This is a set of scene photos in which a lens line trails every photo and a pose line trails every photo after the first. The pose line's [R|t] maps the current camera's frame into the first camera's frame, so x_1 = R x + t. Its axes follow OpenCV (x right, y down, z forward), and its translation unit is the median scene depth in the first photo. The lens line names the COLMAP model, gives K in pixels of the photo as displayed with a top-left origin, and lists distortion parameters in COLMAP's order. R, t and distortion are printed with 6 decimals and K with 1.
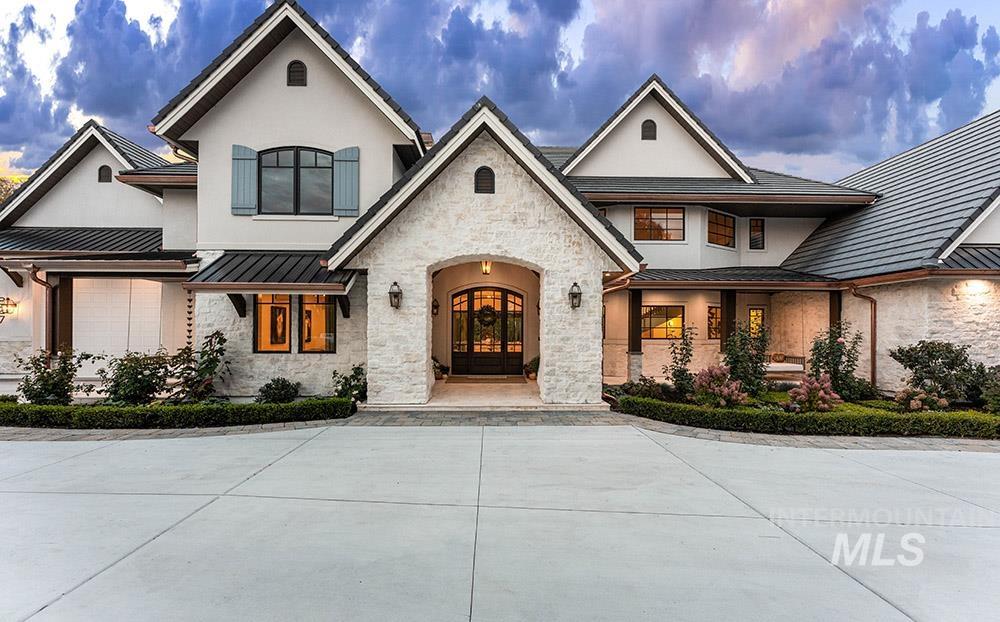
lens RADIAL K [[405.2, 0, 498.9], [0, 405.2, 320.8], [0, 0, 1]] dist [0.010838, 0.000034]
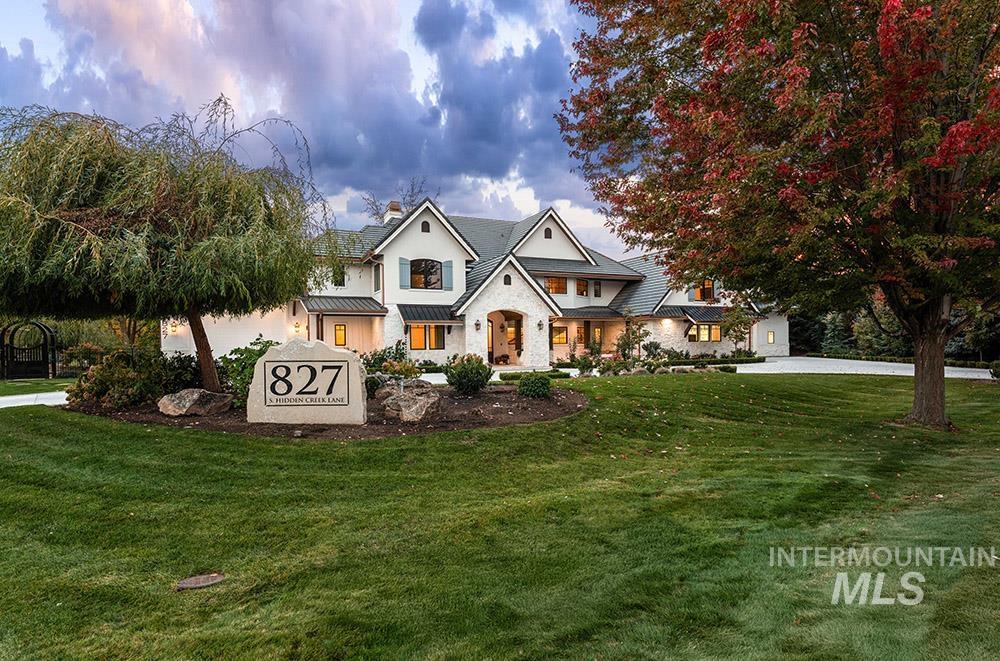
lens RADIAL K [[517.7, 0, 499.9], [0, 517.7, 331.1], [0, 0, 1]] dist [-0.000958, -0.000007]
pose [[0.927108, -0.002526, 0.374786, -1.123991], [0.005166, 0.999968, -0.006039, -0.003196], [-0.374759, 0.007535, 0.927092, -1.729164]]
